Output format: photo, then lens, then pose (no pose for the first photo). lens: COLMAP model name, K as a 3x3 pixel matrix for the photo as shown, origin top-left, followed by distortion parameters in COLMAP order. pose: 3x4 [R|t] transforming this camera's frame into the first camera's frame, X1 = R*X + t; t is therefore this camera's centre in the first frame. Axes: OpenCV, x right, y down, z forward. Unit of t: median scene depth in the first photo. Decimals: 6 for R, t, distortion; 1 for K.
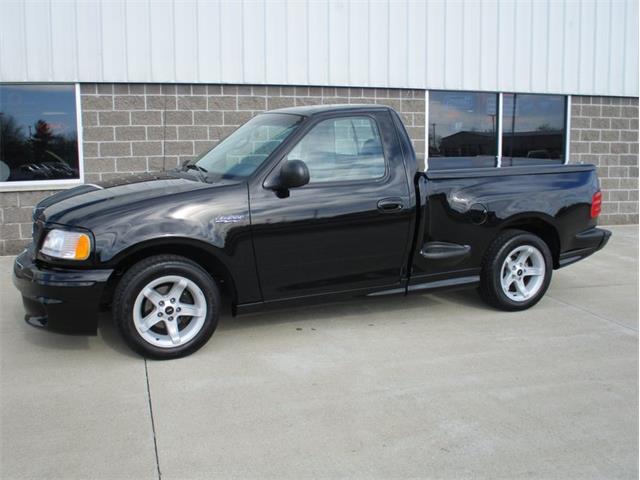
lens RADIAL K [[643.7, 0, 320.9], [0, 643.7, 239.8], [0, 0, 1]] dist [-0.044836, 0.000000]
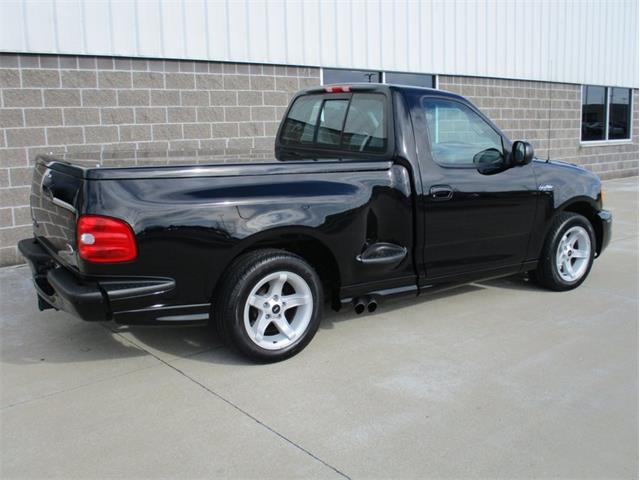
lens RADIAL K [[643.7, 0, 321.0], [0, 643.7, 241.1], [0, 0, 1]] dist [-0.044836, 0.000000]
pose [[0.920682, -0.083934, 0.381181, -0.244537], [0.071577, 0.996350, 0.046509, -0.025632], [-0.383694, -0.015536, 0.923330, 0.137748]]
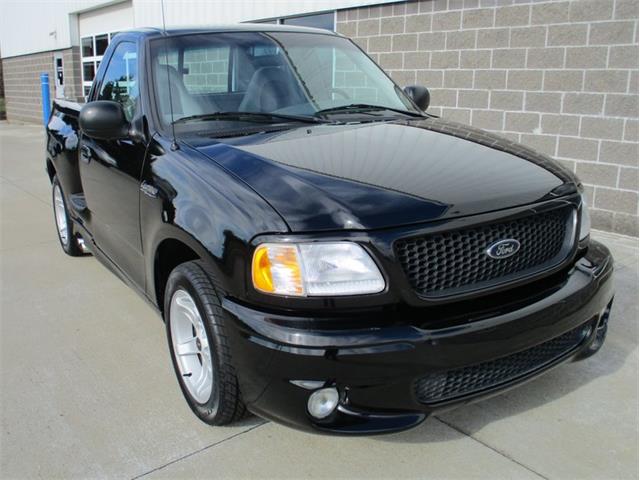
lens RADIAL K [[643.7, 0, 318.7], [0, 643.7, 245.2], [0, 0, 1]] dist [-0.044836, 0.000000]
pose [[0.355039, 0.245257, -0.902106, 0.568061], [-0.137505, 0.968178, 0.209103, -0.091843], [0.924683, 0.049804, 0.377465, 0.587038]]
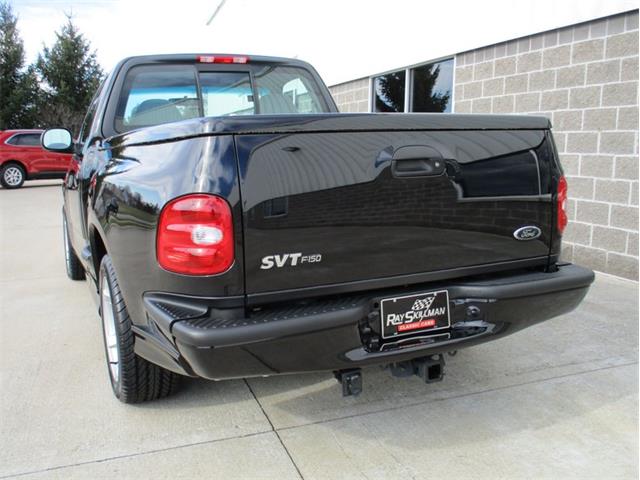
lens RADIAL K [[643.7, 0, 314.8], [0, 643.7, 242.0], [0, 0, 1]] dist [-0.044836, 0.000000]
pose [[0.023646, 0.155871, -0.987494, 0.560766], [-0.147785, 0.977463, 0.150749, -0.084288], [0.988737, 0.142372, 0.046148, 0.751257]]
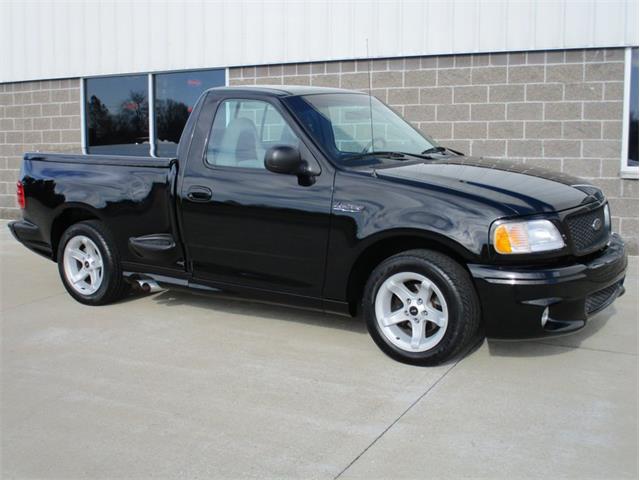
lens RADIAL K [[801.8, 0, 319.0], [0, 801.8, 246.2], [0, 0, 1]] dist [-0.047363, 0.000000]
pose [[0.708121, 0.100178, -0.698949, 0.616448], [-0.096704, 0.994316, 0.044538, -0.030964], [0.699438, 0.036053, 0.713784, 0.187046]]
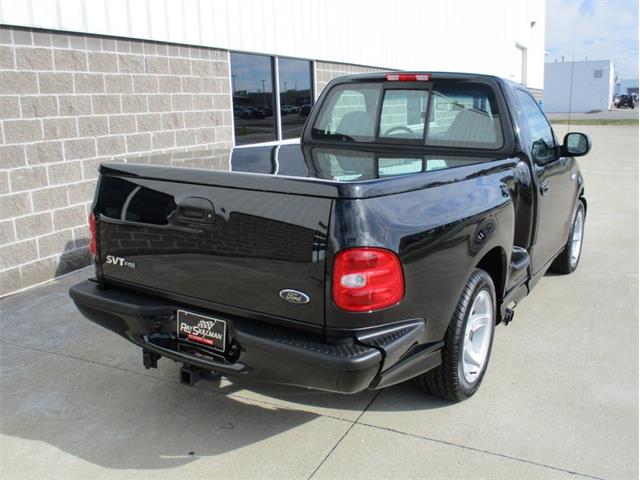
lens RADIAL K [[644.3, 0, 323.7], [0, 644.3, 235.8], [0, 0, 1]] dist [-0.039653, 0.000000]
pose [[0.676286, -0.160516, 0.718938, -0.446471], [0.124607, 0.986834, 0.103114, -0.072071], [-0.726024, 0.019850, 0.687383, 0.374640]]
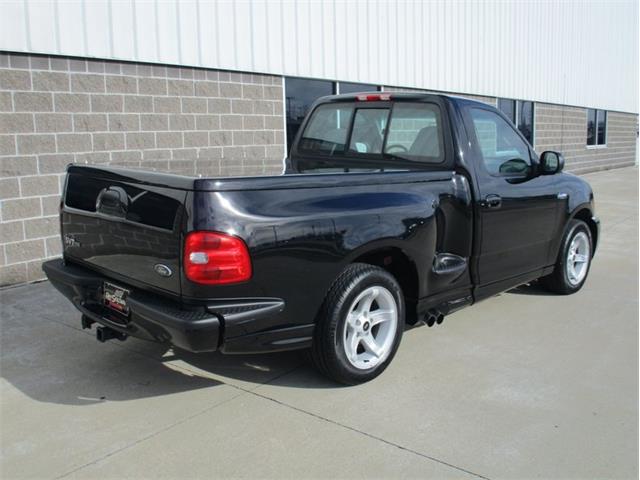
lens RADIAL K [[643.7, 0, 321.6], [0, 643.7, 238.8], [0, 0, 1]] dist [-0.044836, 0.000000]
pose [[0.824001, -0.097967, 0.558054, -0.370331], [0.089366, 0.995082, 0.042734, -0.039111], [-0.559496, 0.014658, 0.828703, 0.231048]]
